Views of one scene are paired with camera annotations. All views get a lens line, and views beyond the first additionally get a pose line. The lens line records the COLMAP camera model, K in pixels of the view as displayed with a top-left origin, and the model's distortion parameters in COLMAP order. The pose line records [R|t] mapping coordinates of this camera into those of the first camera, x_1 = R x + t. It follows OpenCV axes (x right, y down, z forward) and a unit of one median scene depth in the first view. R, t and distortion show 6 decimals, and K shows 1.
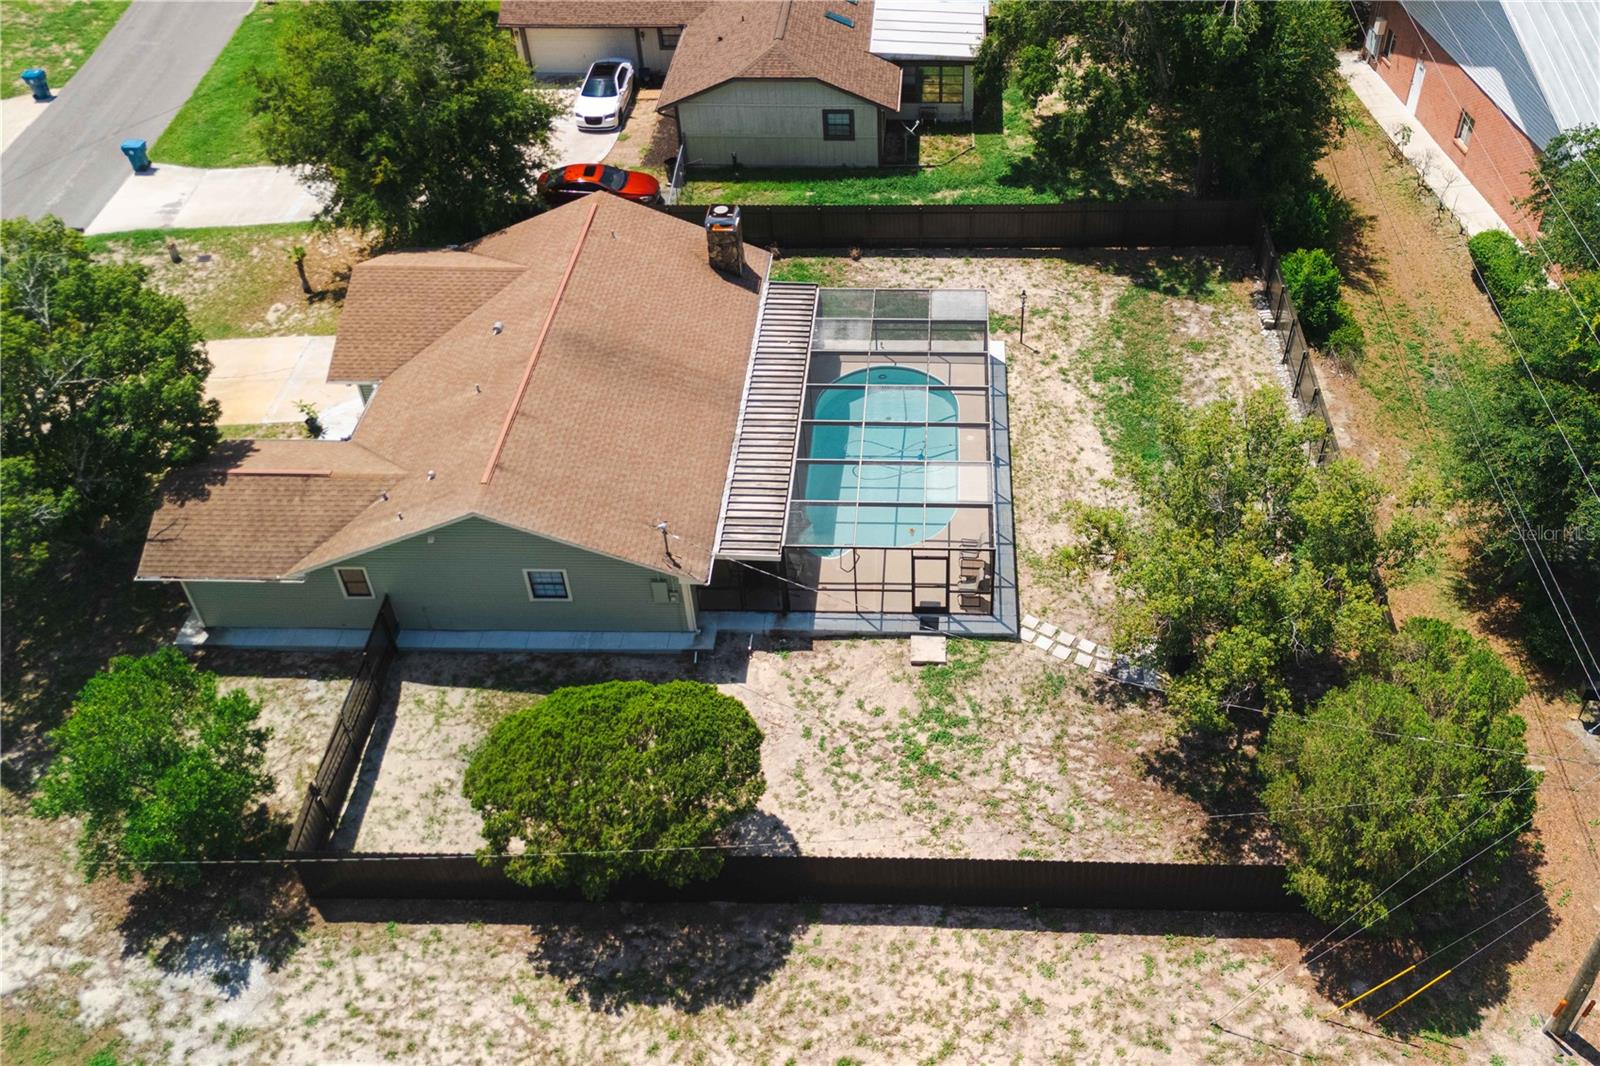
lens RADIAL K [[1276.6, 0, 800.0], [0, 1276.6, 533.0], [0, 0, 1]] dist [0.119887, -0.157800]
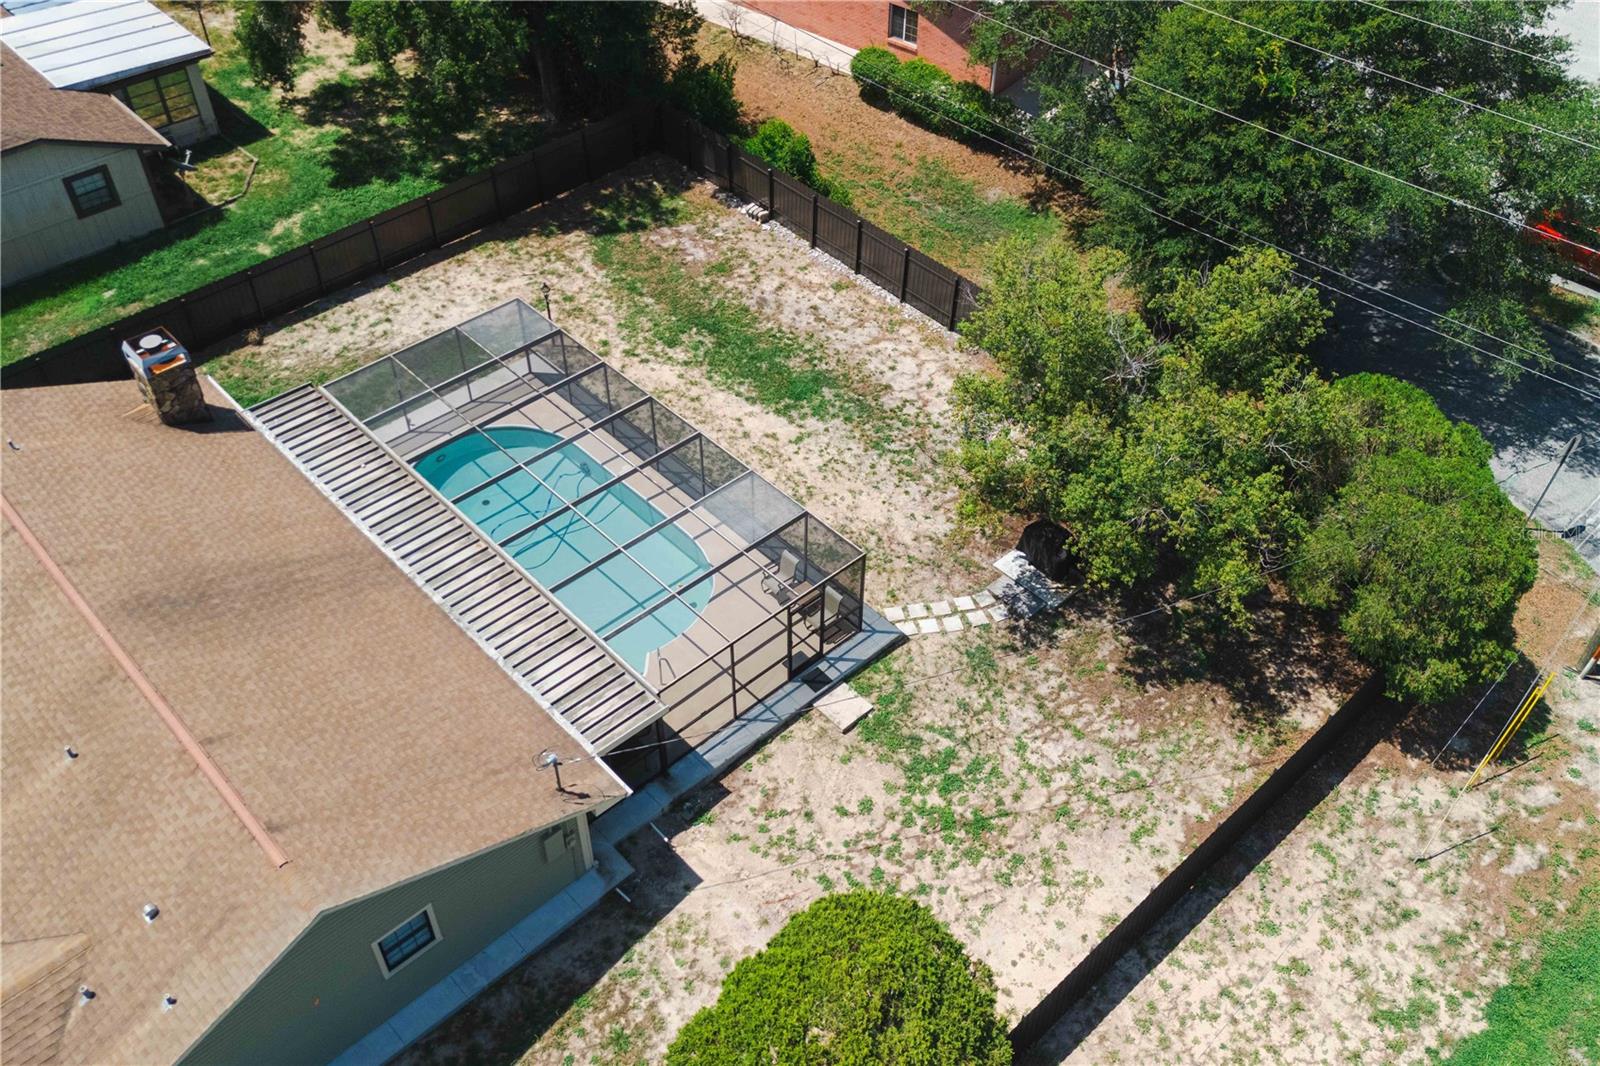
lens RADIAL K [[1387.5, 0, 787.5], [0, 1387.5, 560.3], [0, 0, 1]] dist [0.082468, -0.079860]
pose [[0.708464, -0.487267, 0.510538, -0.327275], [0.473403, 0.864622, 0.168279, -0.152498], [-0.523420, 0.122471, 0.843228, 0.285339]]
